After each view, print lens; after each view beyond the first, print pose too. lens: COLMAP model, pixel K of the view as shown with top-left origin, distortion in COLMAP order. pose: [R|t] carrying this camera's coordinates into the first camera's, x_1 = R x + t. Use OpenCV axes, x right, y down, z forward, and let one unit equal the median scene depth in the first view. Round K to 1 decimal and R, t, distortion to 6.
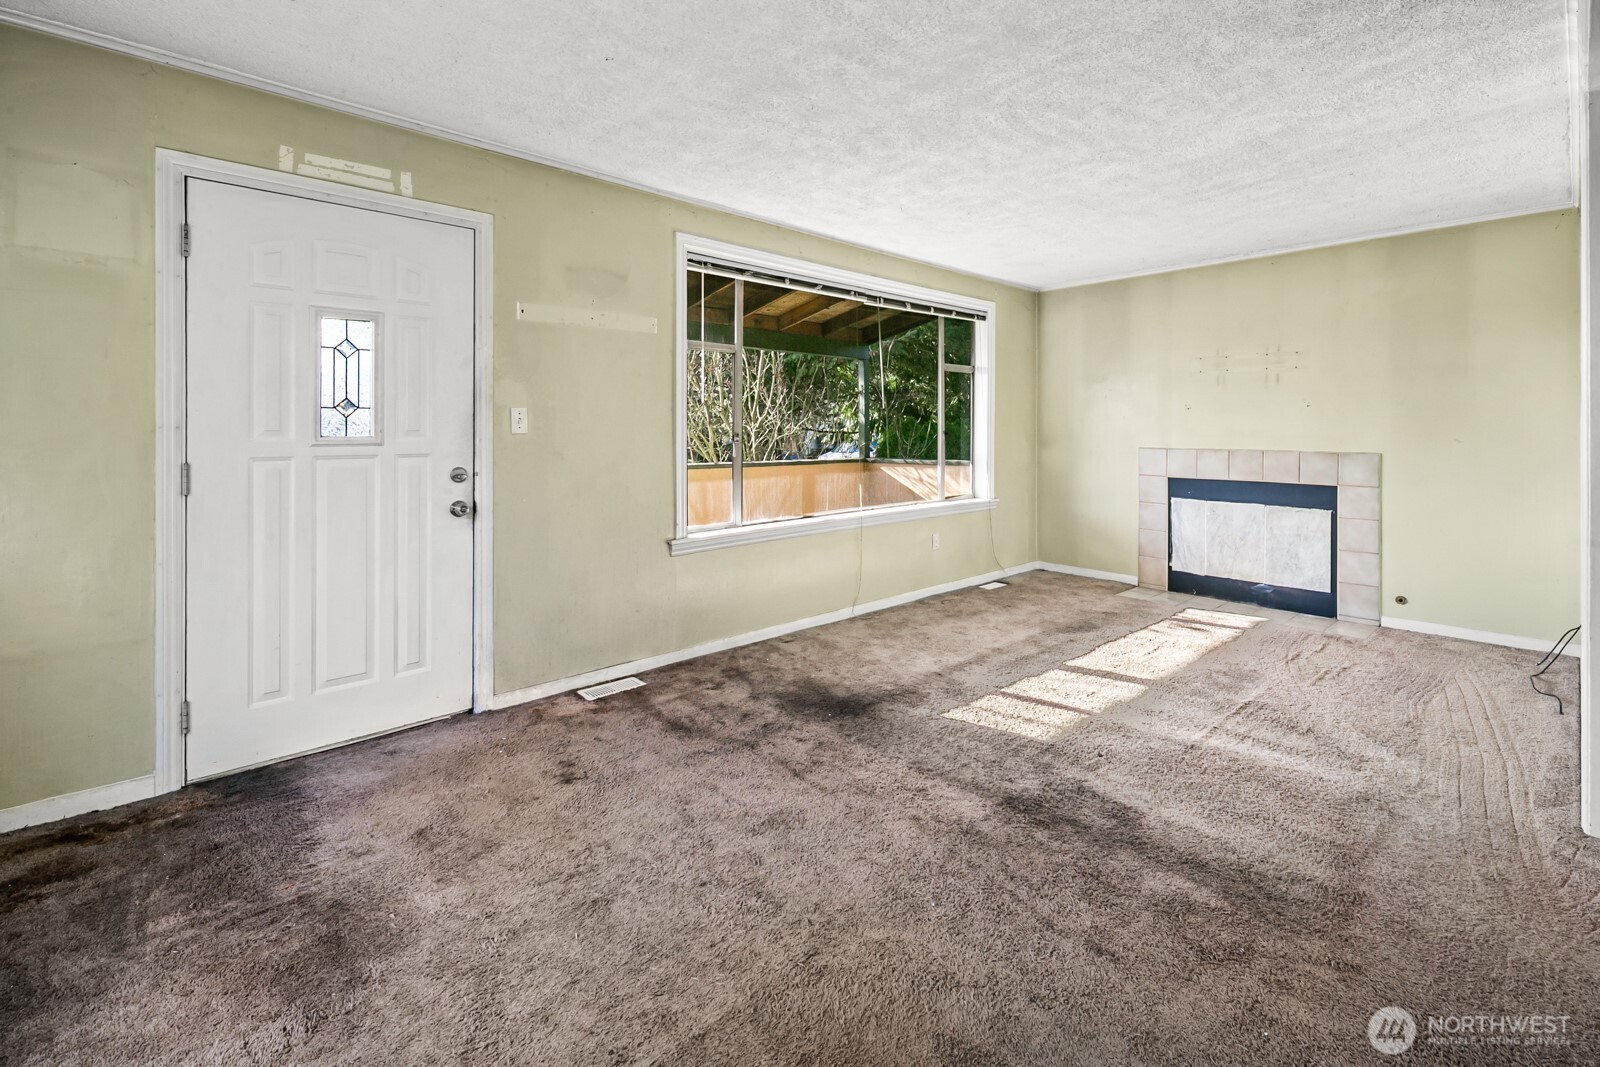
lens RADIAL K [[694.1, 0, 800.7], [0, 694.1, 432.6], [0, 0, 1]] dist [0.001488, -0.000156]
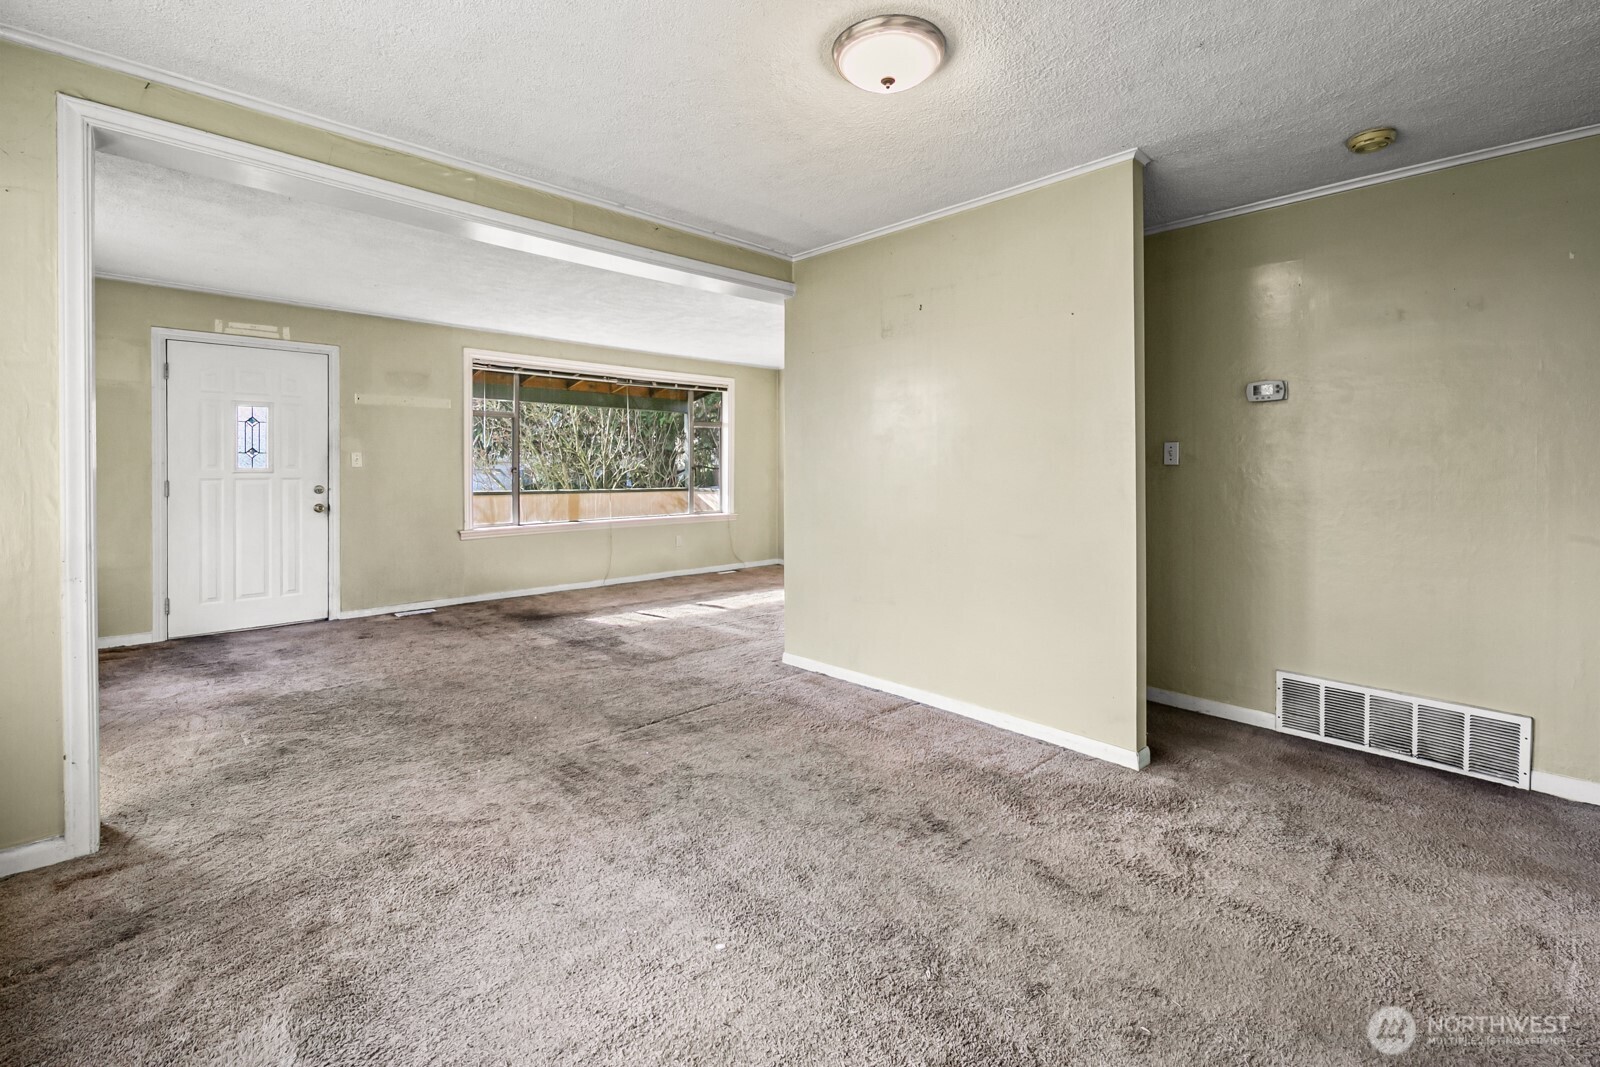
lens RADIAL K [[688.6, 0, 803.6], [0, 688.6, 474.9], [0, 0, 1]] dist [0.001503, 0.000106]
pose [[0.999572, 0.000688, 0.029233, 0.722611], [-0.000853, 0.999984, 0.005619, 0.010869], [-0.029229, -0.005641, 0.999557, -0.842988]]
